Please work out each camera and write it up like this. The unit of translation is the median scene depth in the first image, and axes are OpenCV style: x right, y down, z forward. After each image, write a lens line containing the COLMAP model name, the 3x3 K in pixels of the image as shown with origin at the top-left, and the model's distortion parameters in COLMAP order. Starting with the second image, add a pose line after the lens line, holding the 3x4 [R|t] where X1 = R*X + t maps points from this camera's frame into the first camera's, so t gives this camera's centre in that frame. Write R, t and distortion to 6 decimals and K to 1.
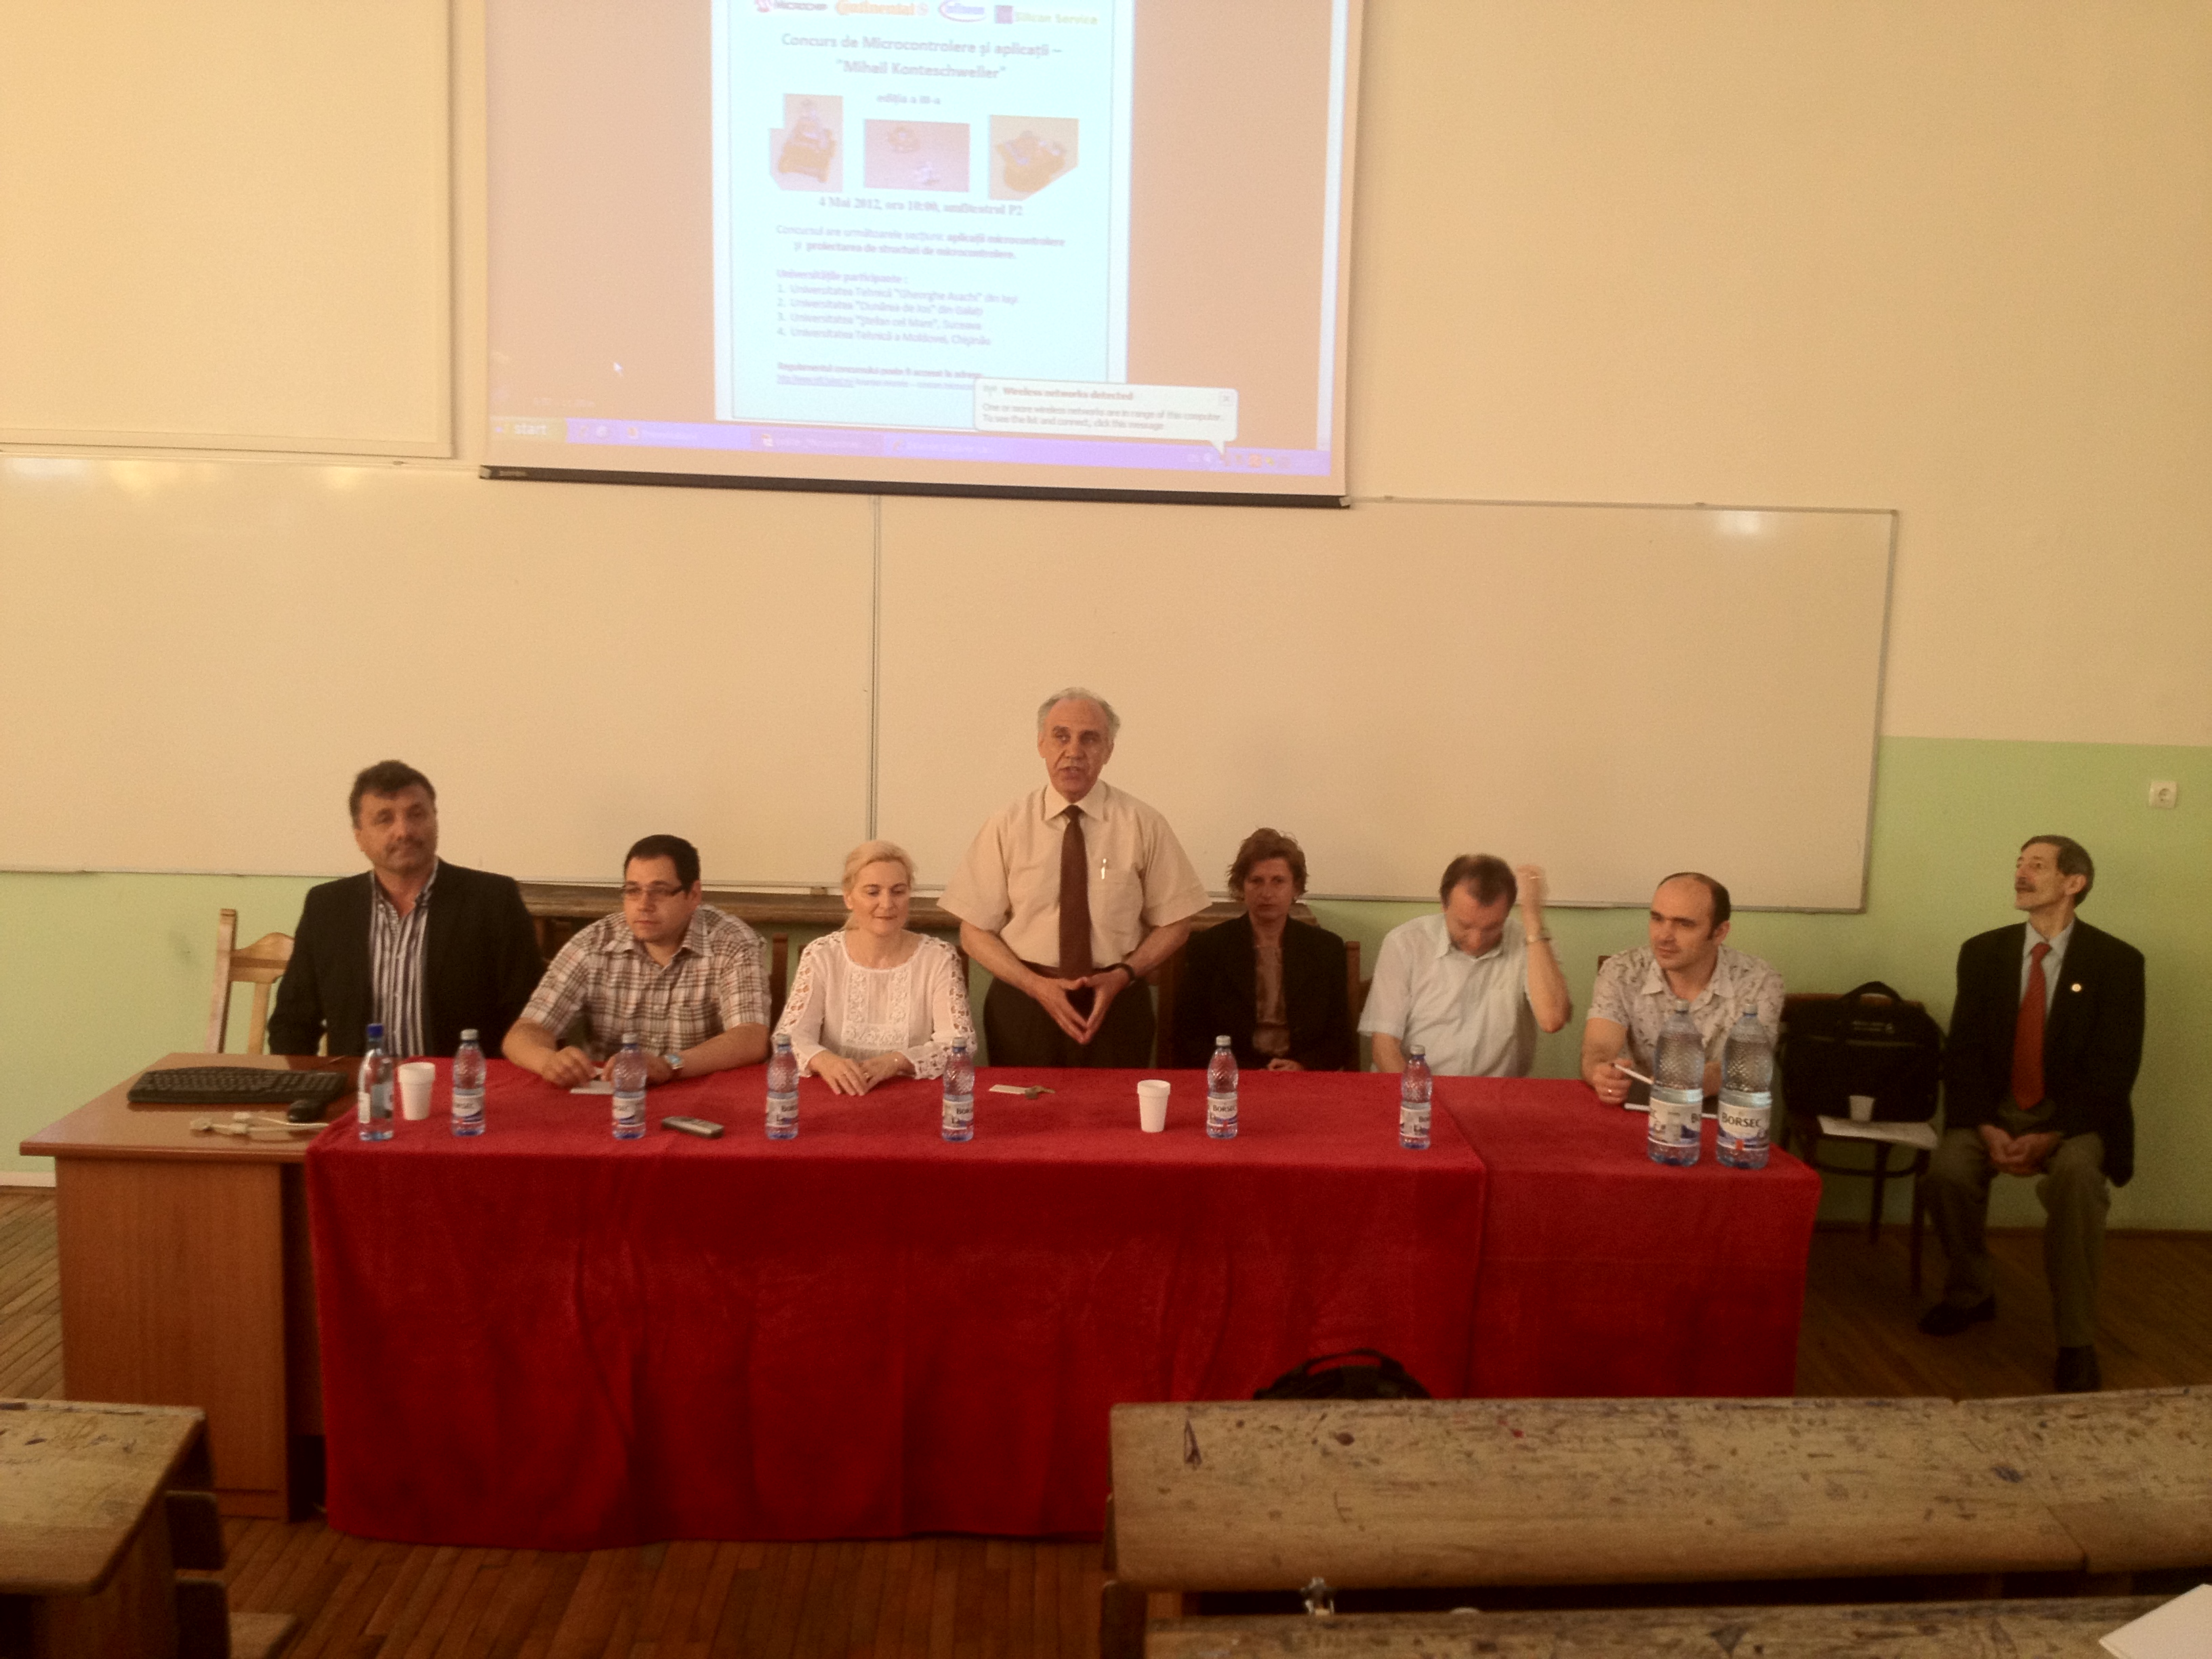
lens RADIAL K [[2065.7, 0, 1117.3], [0, 2065.7, 833.1], [0, 0, 1]] dist [0.195729, -0.487151]
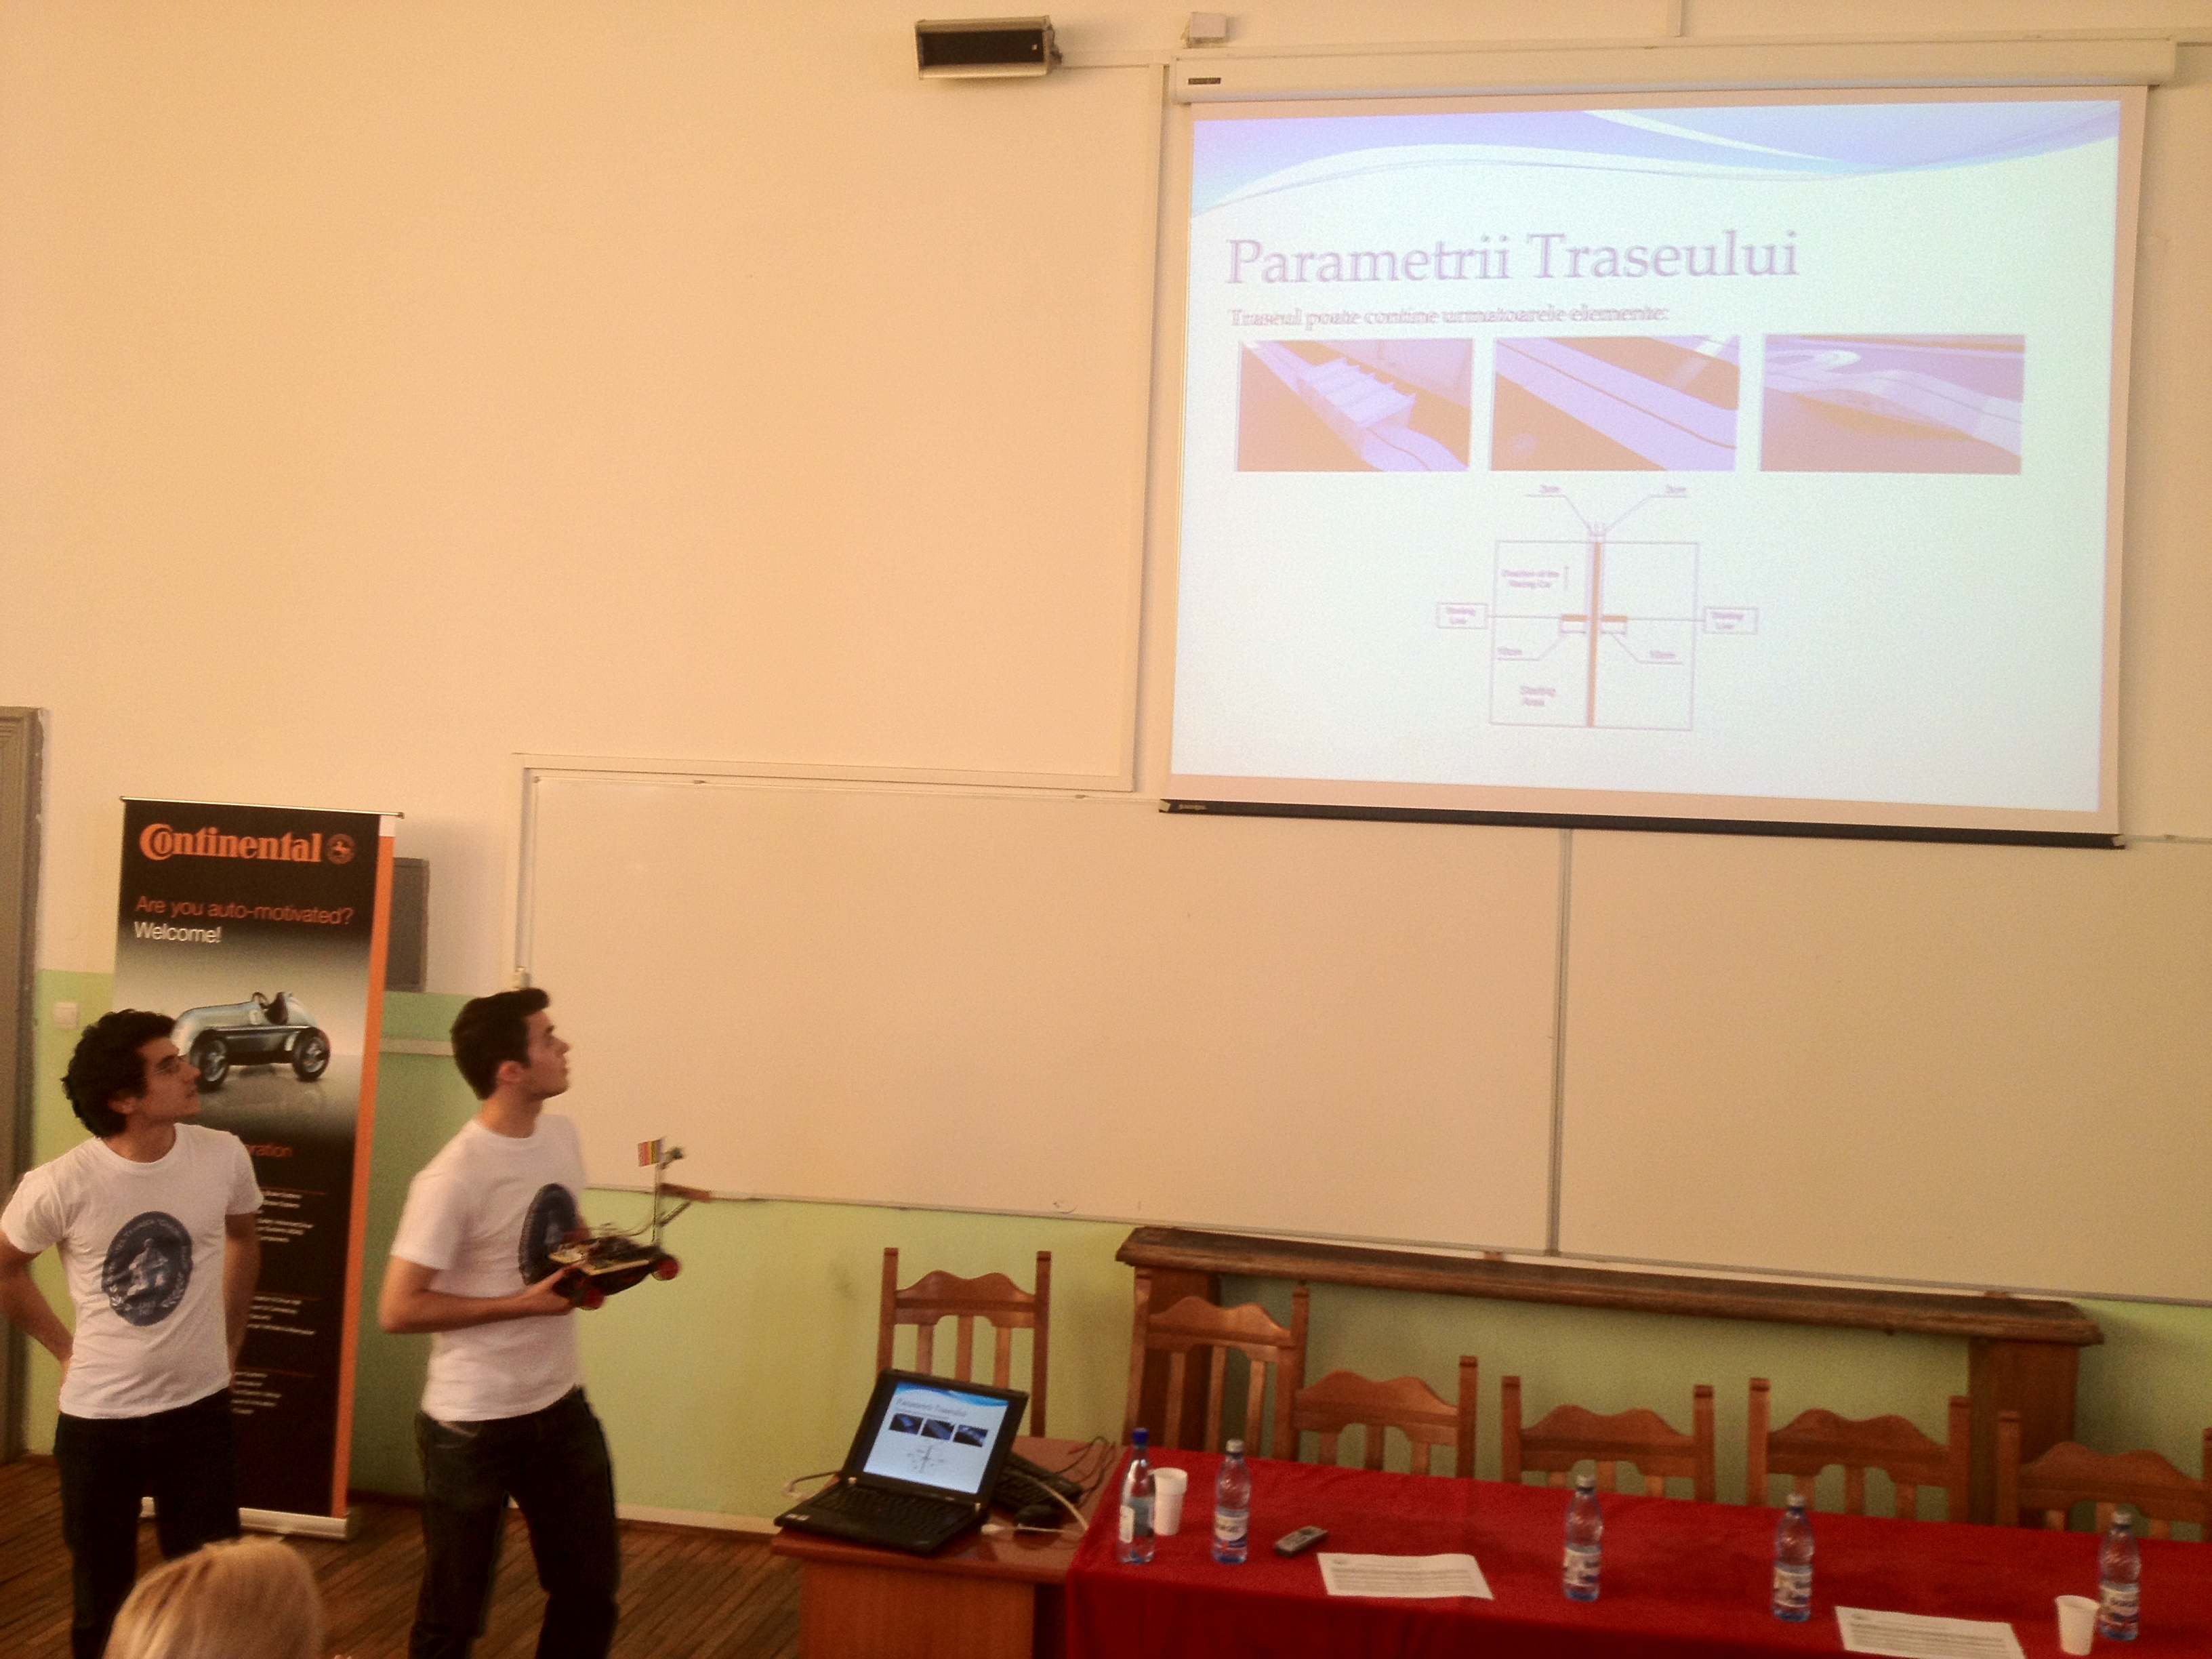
lens RADIAL K [[2069.1, 0, 1117.2], [0, 2069.1, 832.1], [0, 0, 1]] dist [0.162498, -0.380639]
pose [[0.979207, 0.010438, -0.202596, -0.140732], [-0.036177, 0.991653, -0.123760, -0.042721], [0.199613, 0.128516, 0.971410, 0.058856]]
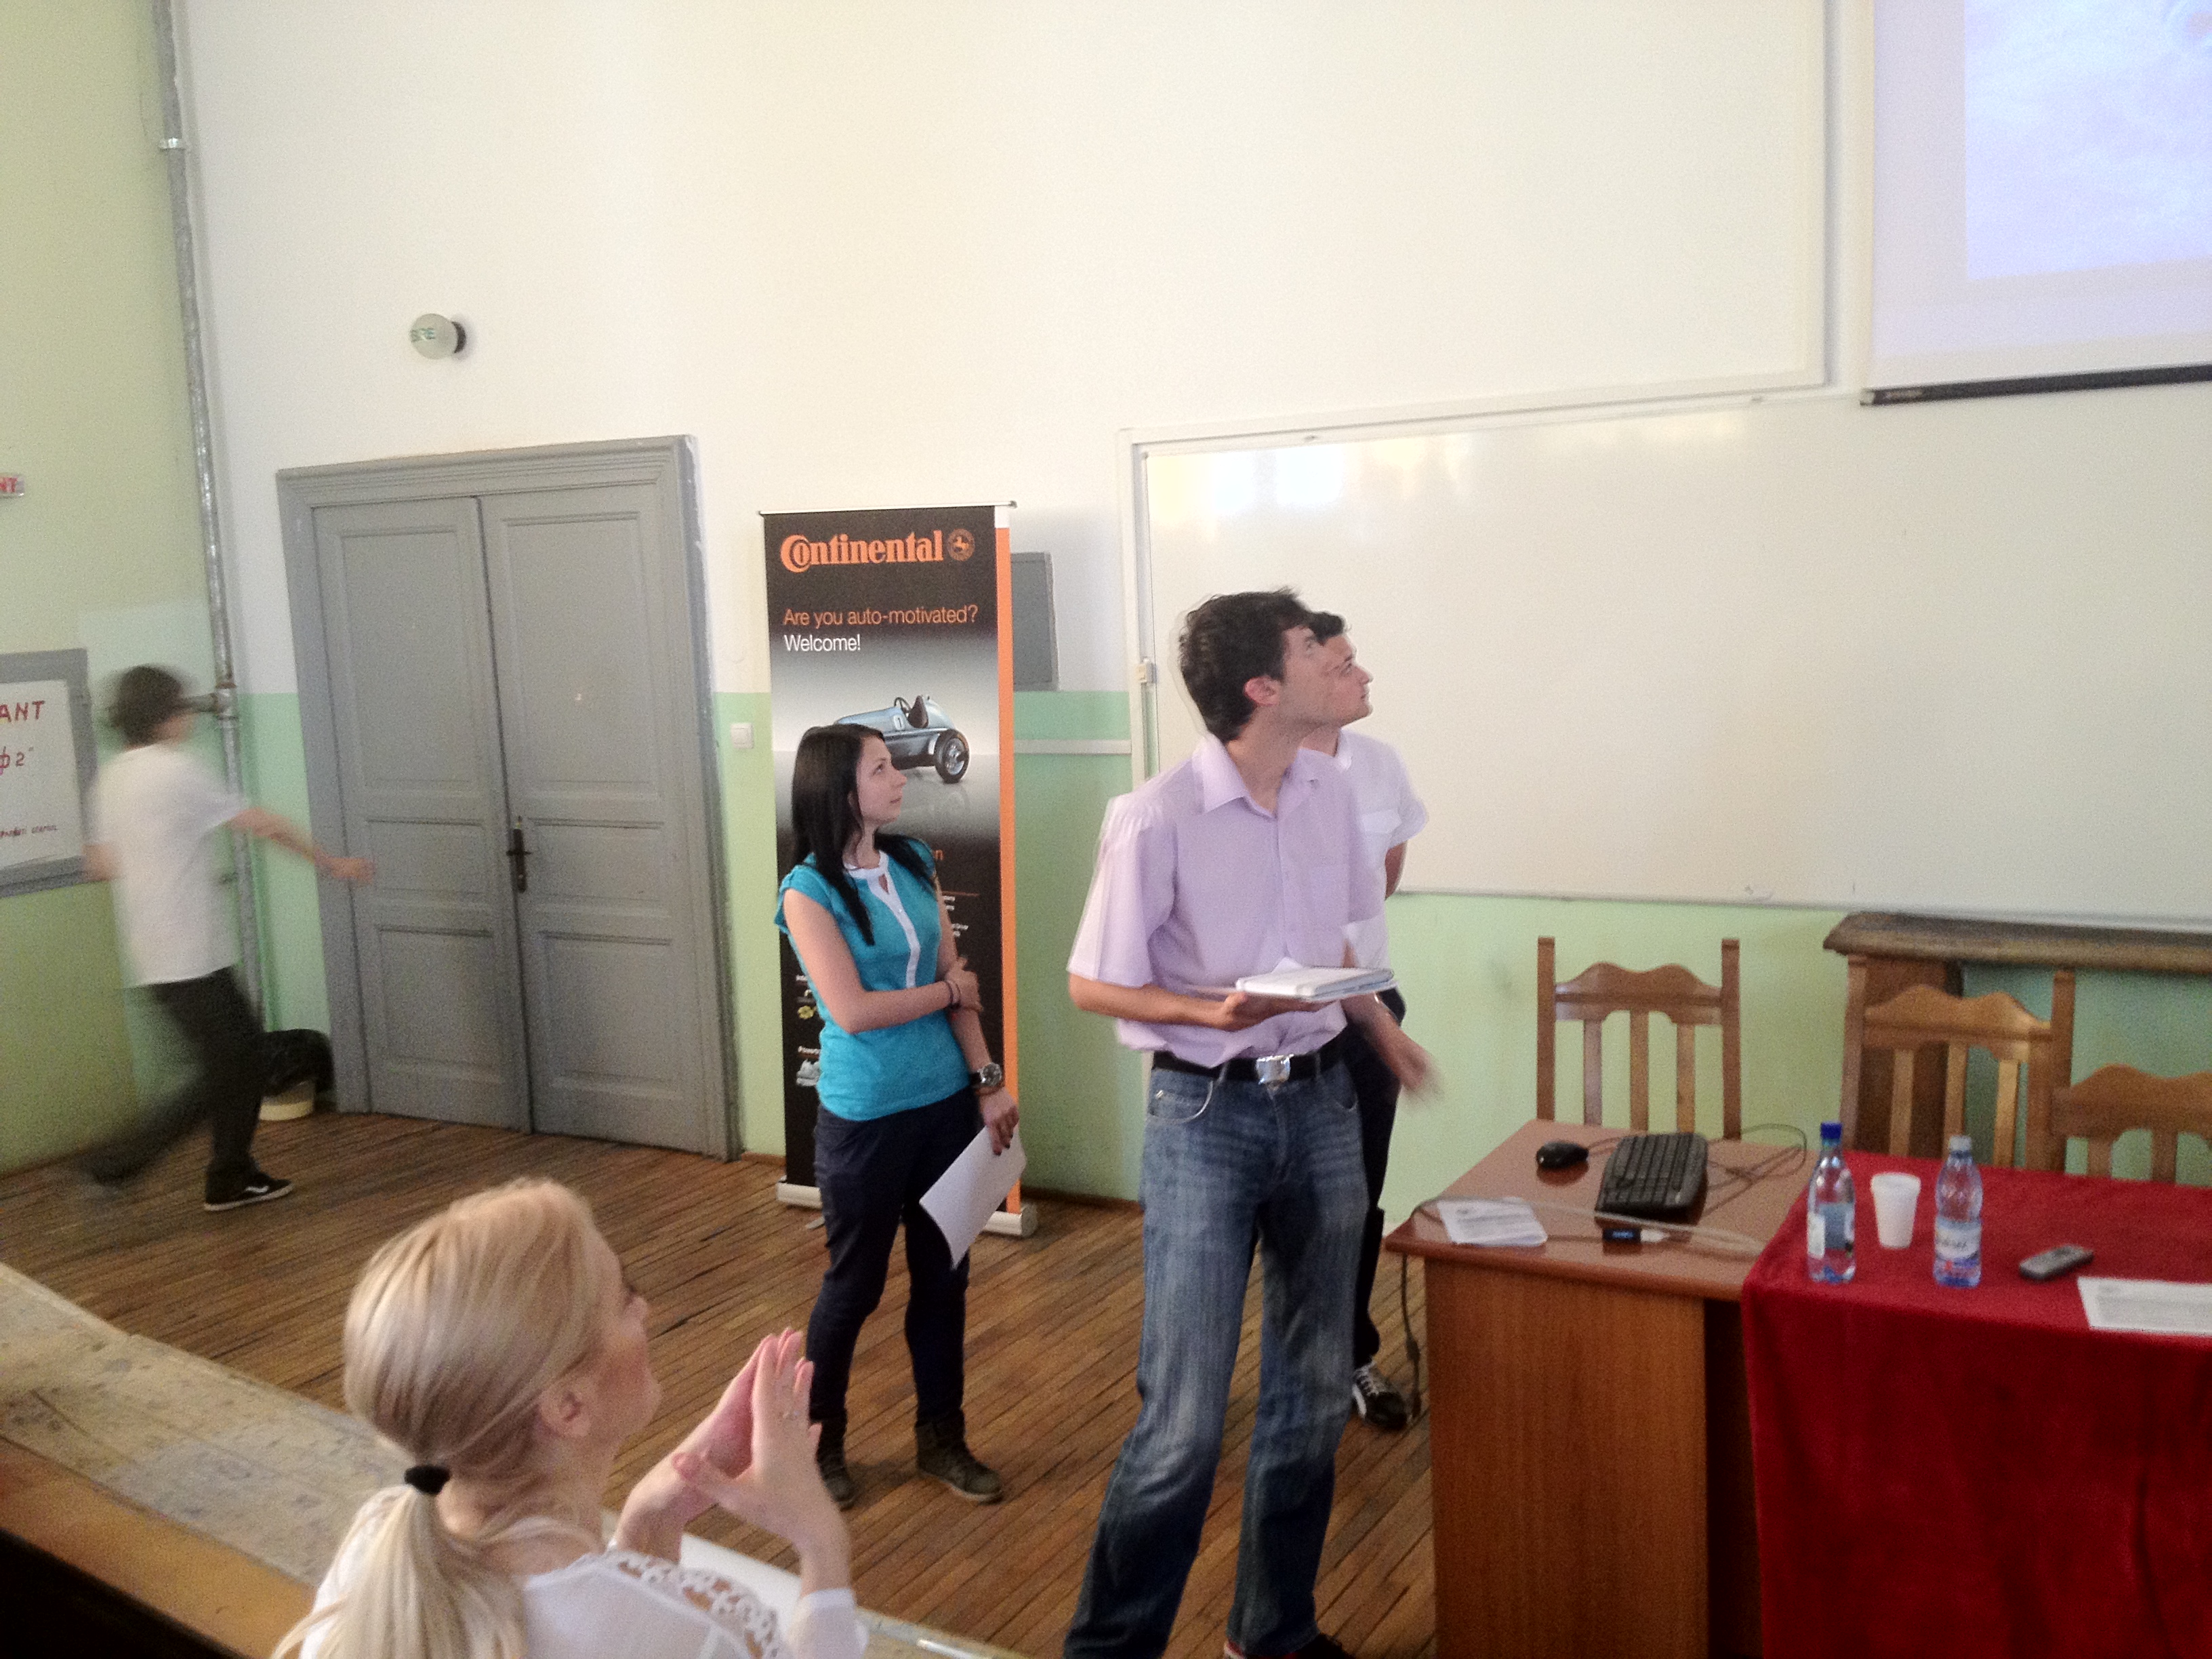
lens RADIAL K [[2069.1, 0, 1117.2], [0, 2069.1, 832.1], [0, 0, 1]] dist [0.162498, -0.380639]
pose [[0.852233, -0.001782, -0.523159, -0.141234], [0.001697, 0.999998, -0.000642, -0.008207], [0.523160, -0.000341, 0.852235, 0.189552]]
